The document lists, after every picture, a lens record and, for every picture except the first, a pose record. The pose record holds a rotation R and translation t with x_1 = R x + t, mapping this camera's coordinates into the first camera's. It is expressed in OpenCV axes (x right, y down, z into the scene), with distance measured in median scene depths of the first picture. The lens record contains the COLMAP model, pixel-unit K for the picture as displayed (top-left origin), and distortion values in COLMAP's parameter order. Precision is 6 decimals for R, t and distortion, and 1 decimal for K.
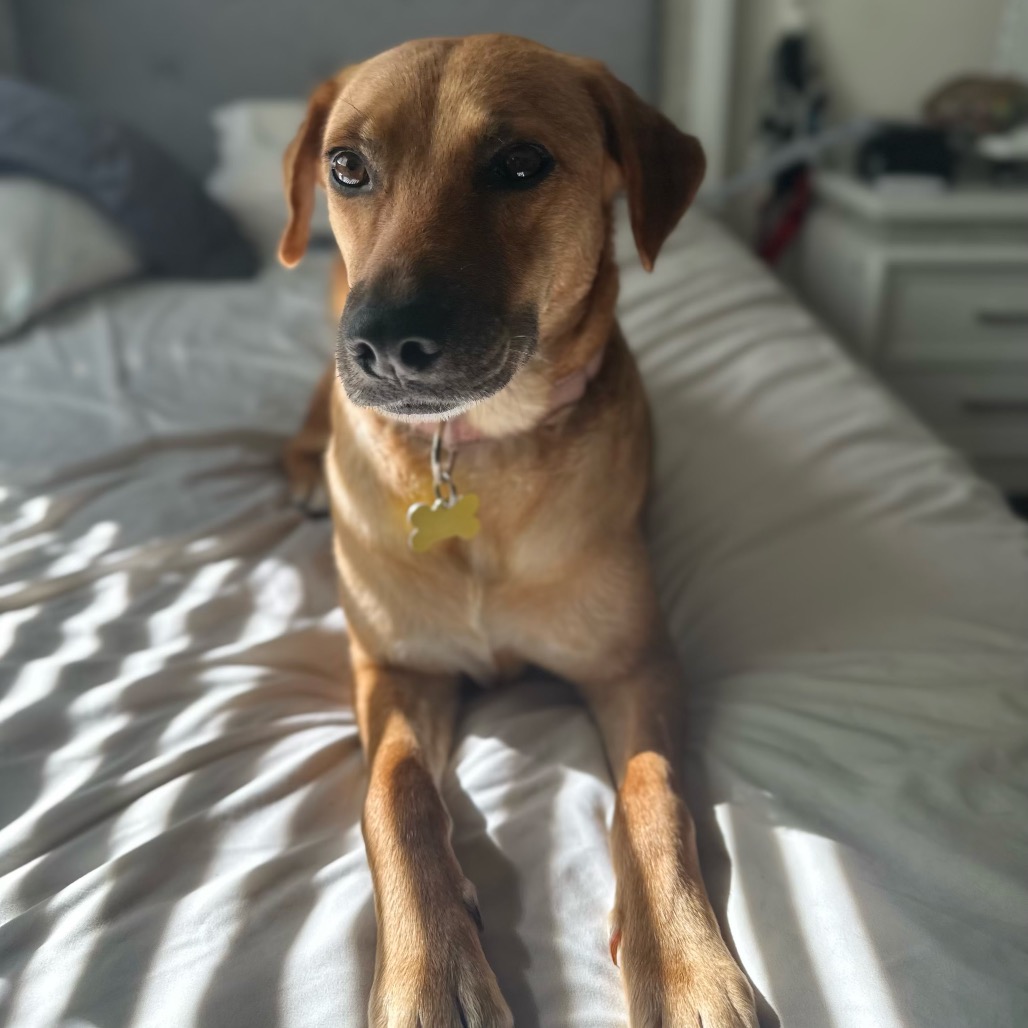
lens RADIAL K [[1093.1, 0, 514.0], [0, 1093.1, 514.0], [0, 0, 1]] dist [-0.074231, -0.010001]
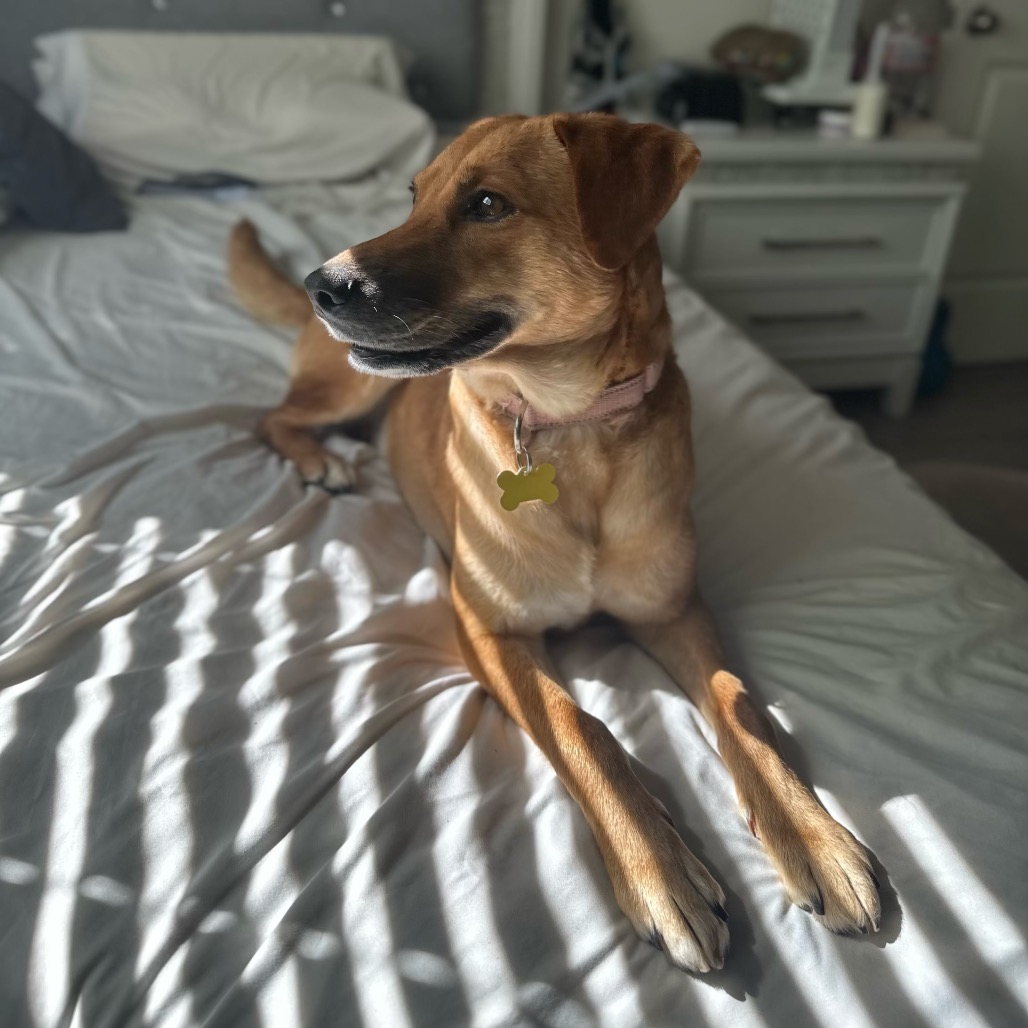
lens RADIAL K [[1093.1, 0, 514.0], [0, 1093.1, 514.0], [0, 0, 1]] dist [-0.074231, -0.010001]
pose [[0.954844, -0.084201, 0.284928, -0.434226], [0.046890, 0.989690, 0.135334, -0.157579], [-0.293385, -0.115863, 0.948947, -0.157465]]
